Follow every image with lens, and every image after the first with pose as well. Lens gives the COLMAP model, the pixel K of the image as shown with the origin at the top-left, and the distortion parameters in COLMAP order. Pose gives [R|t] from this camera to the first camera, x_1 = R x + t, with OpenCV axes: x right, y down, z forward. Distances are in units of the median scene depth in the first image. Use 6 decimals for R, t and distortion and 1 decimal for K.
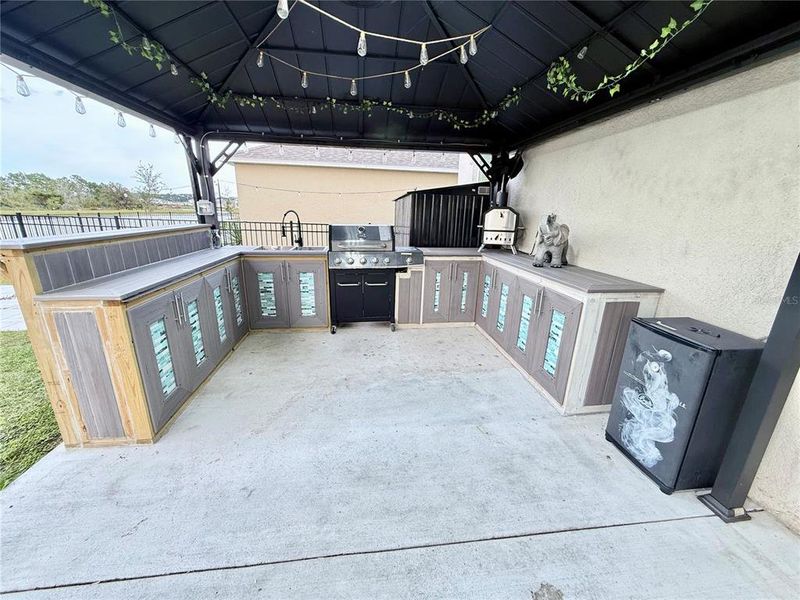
lens RADIAL K [[317.7, 0, 397.7], [0, 317.7, 300.2], [0, 0, 1]] dist [0.000988, -0.000512]
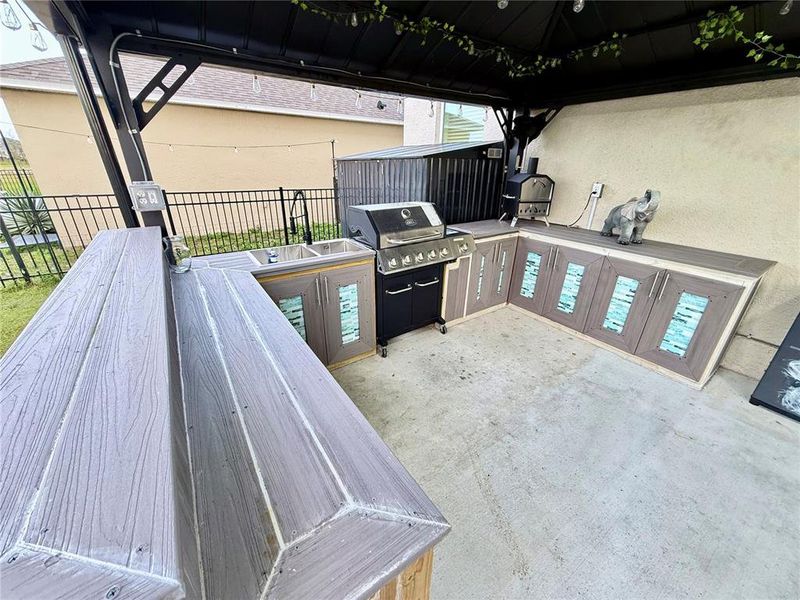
lens RADIAL K [[317.7, 0, 397.7], [0, 317.7, 300.2], [0, 0, 1]] dist [0.000988, -0.000512]
pose [[0.887687, -0.196070, 0.416615, -0.475828], [0.132786, 0.975374, 0.176108, -0.158491], [-0.440885, -0.101008, 0.891862, 0.333791]]
